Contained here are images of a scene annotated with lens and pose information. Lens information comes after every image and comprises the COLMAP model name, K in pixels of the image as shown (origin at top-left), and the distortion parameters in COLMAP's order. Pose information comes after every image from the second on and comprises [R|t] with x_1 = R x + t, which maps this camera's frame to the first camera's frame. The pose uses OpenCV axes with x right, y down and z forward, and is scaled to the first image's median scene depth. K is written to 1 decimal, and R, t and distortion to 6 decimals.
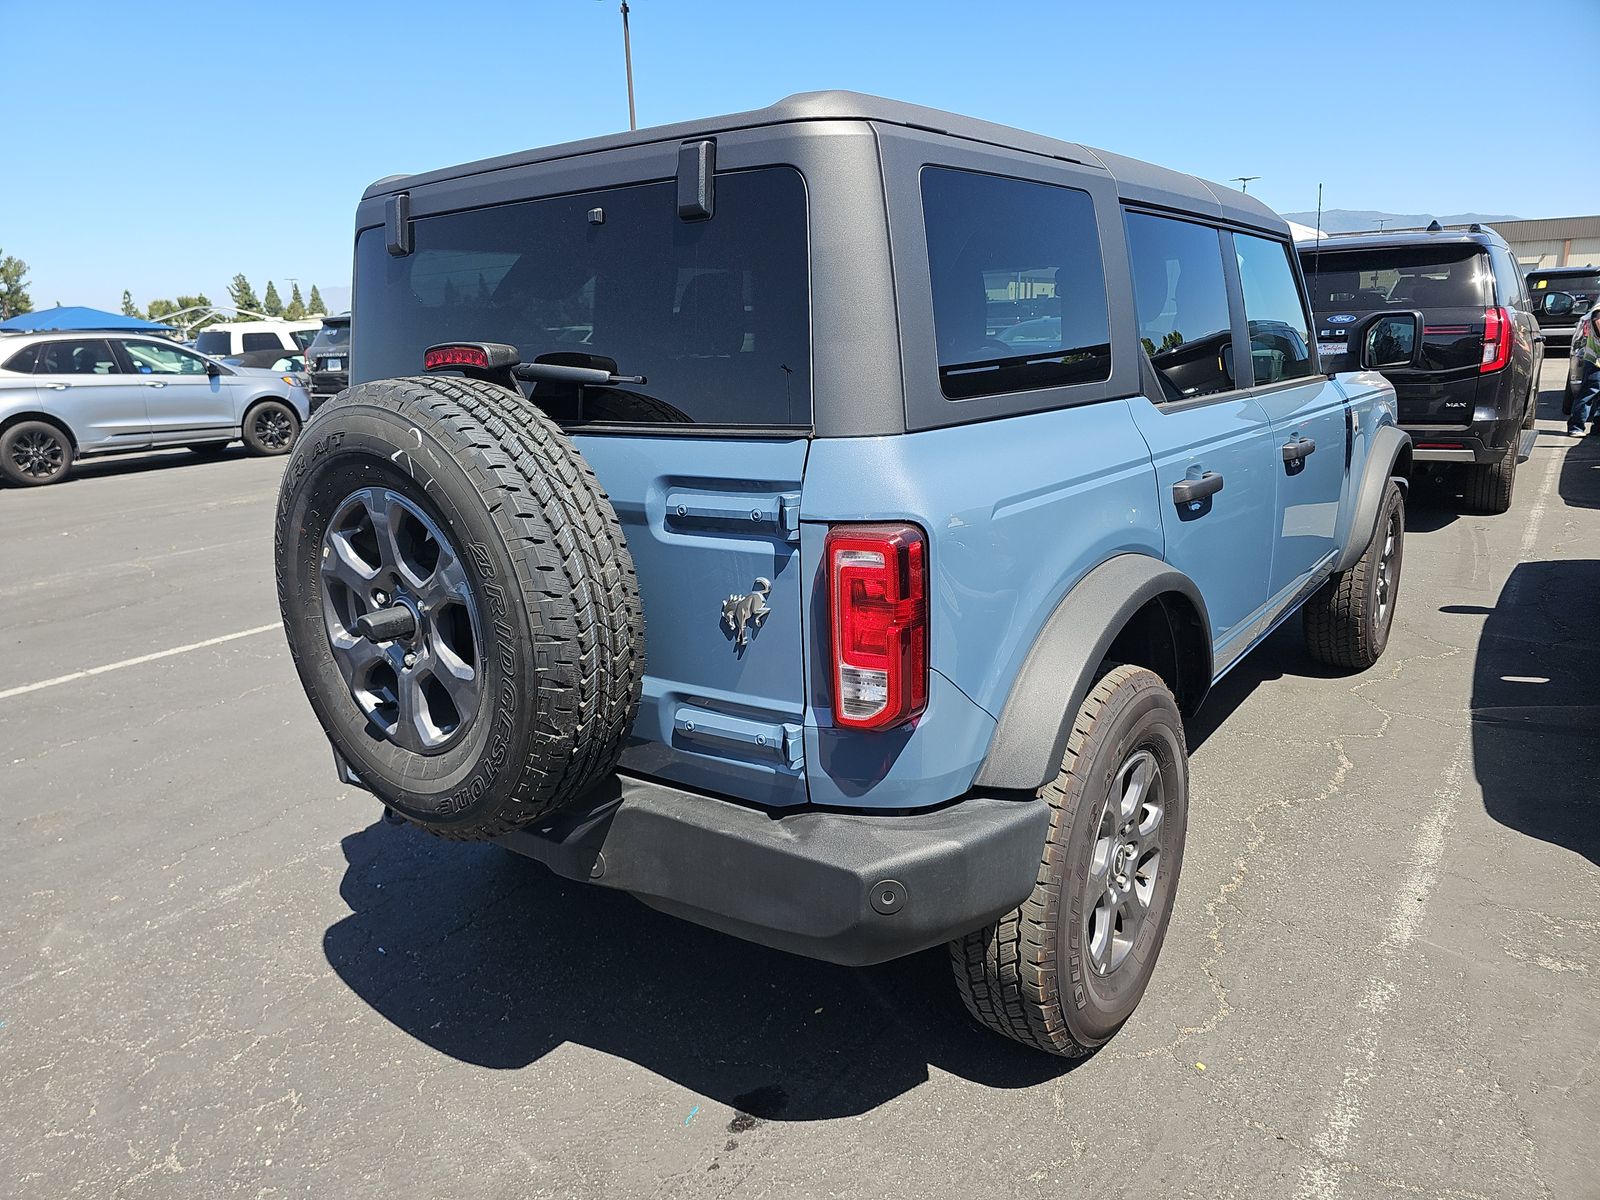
lens RADIAL K [[1086.5, 0, 801.4], [0, 1086.5, 681.0], [0, 0, 1]] dist [0.076373, 0.000268]
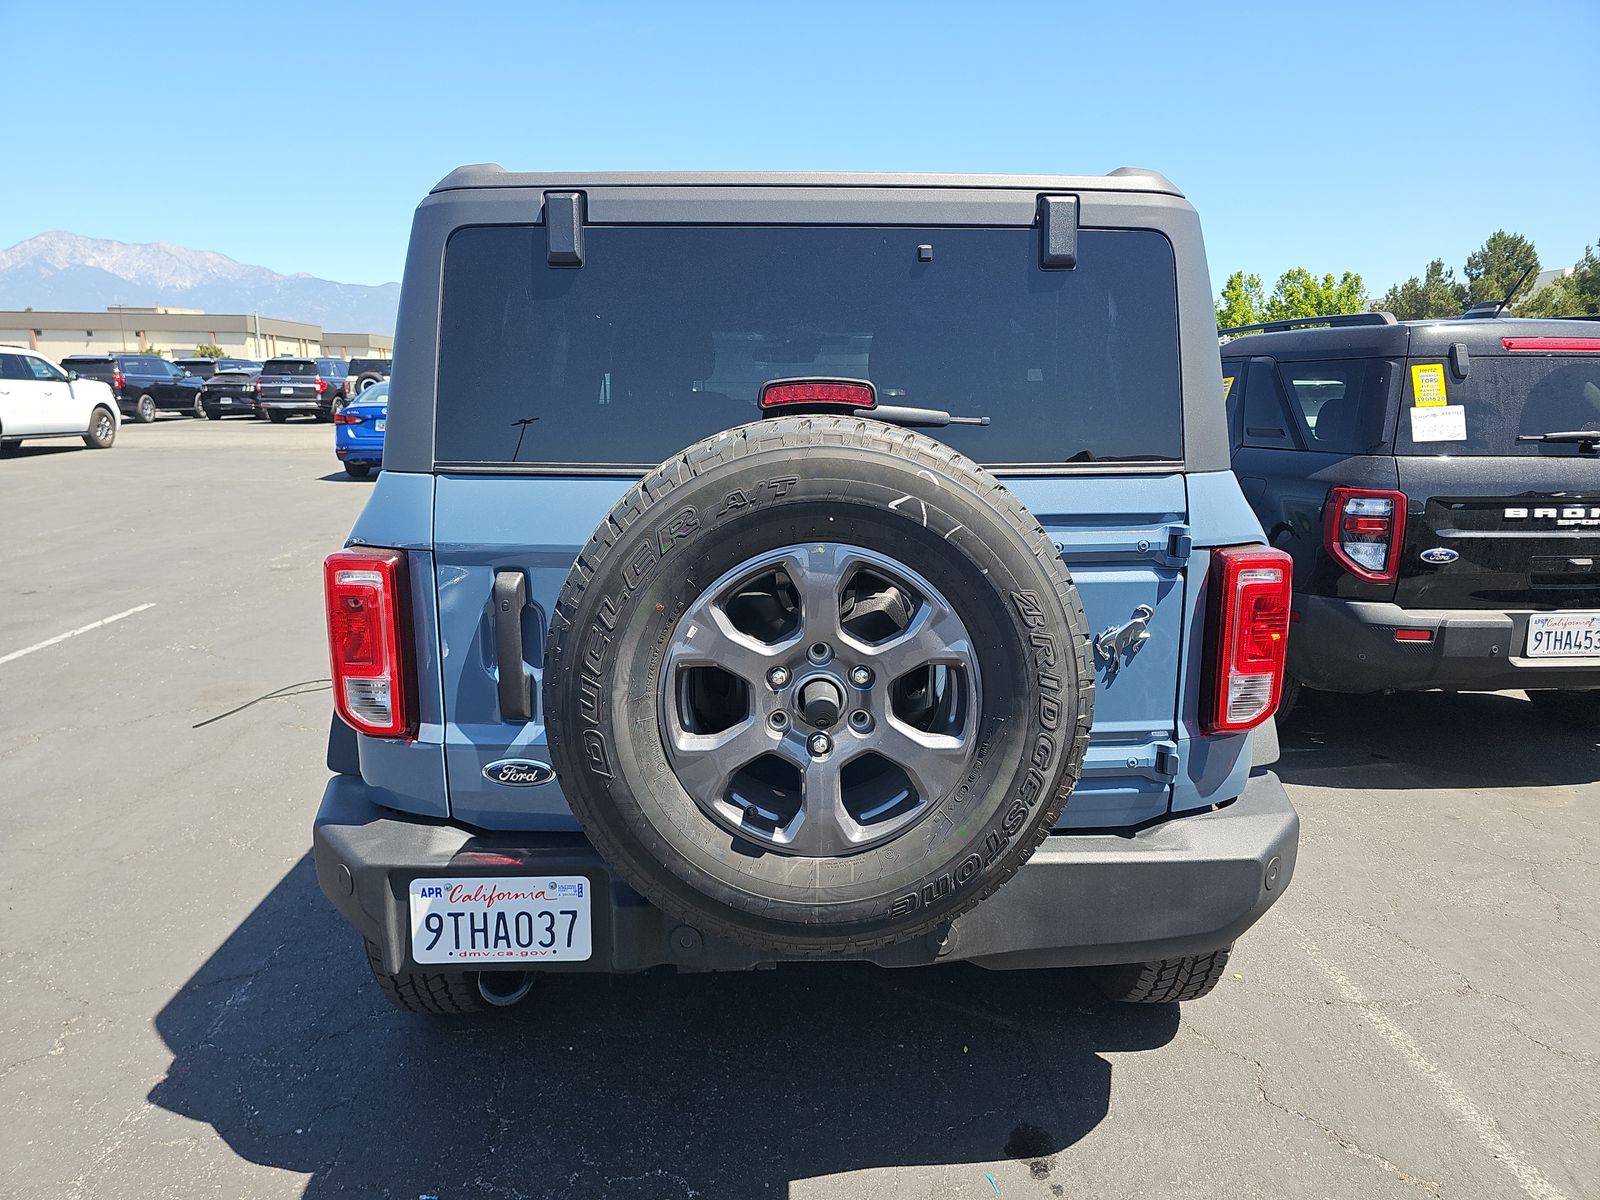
lens RADIAL K [[1049.5, 0, 800.0], [0, 1049.5, 600.0], [0, 0, 1]] dist [-0.043831, -0.000618]
pose [[0.803292, -0.088390, 0.588990, -0.847115], [0.158260, 0.985052, -0.068015, -0.078794], [-0.574174, 0.147849, 0.805273, 0.359562]]
